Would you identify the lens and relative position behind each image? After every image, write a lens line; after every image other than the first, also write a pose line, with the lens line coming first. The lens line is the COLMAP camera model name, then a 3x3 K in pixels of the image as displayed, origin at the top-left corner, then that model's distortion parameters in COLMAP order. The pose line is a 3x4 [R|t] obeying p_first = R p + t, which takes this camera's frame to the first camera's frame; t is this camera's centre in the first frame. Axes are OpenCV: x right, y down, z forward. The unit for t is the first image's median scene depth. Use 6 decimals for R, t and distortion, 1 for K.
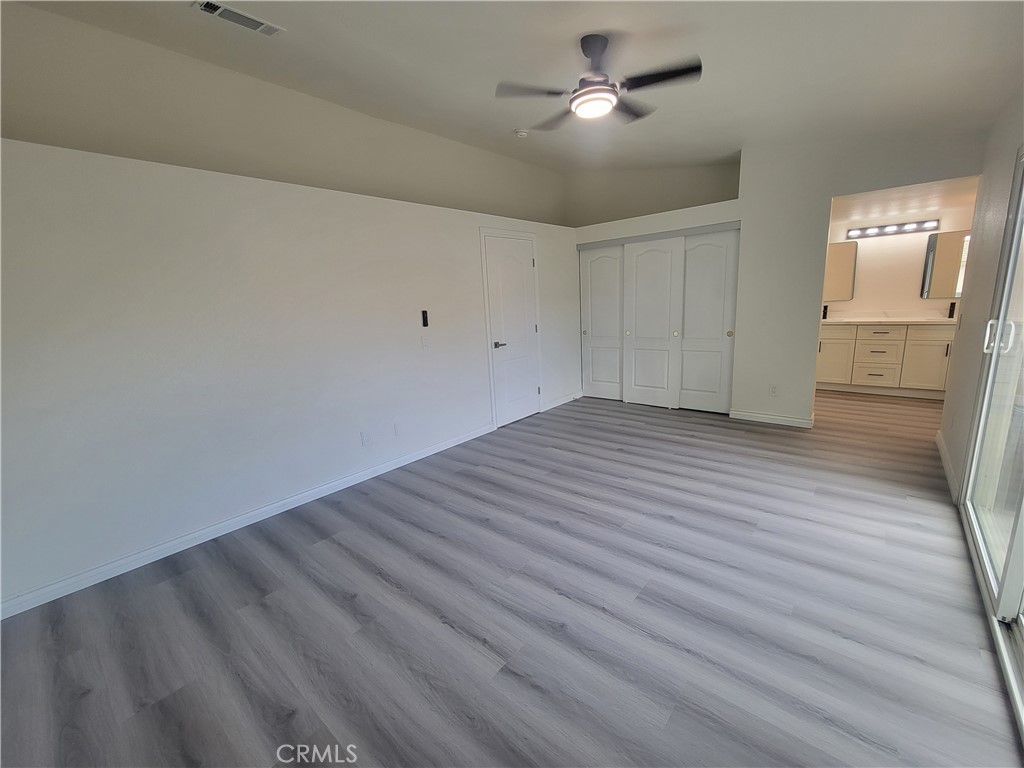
lens RADIAL K [[419.7, 0, 514.0], [0, 419.7, 386.3], [0, 0, 1]] dist [0.000789, 0.000117]
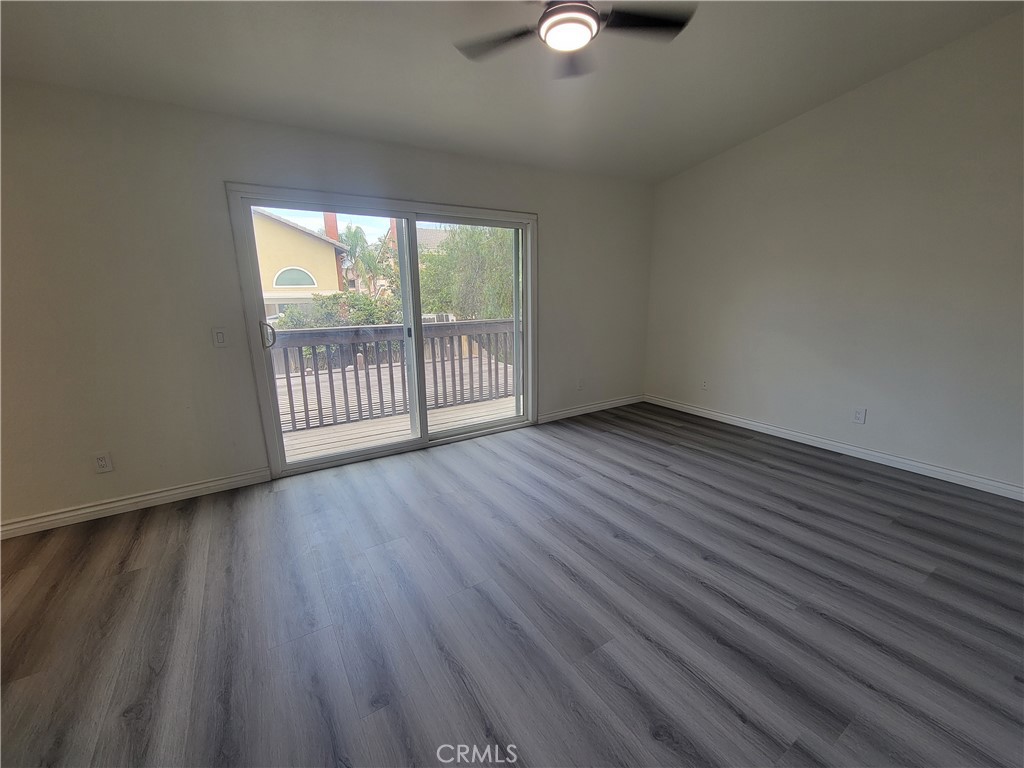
lens RADIAL K [[419.7, 0, 514.0], [0, 419.7, 386.3], [0, 0, 1]] dist [0.000789, 0.000117]
pose [[-0.956885, 0.003911, 0.290440, 0.054125], [0.123872, 0.909918, 0.395859, -0.360355], [-0.262728, 0.414769, -0.871172, 1.830690]]
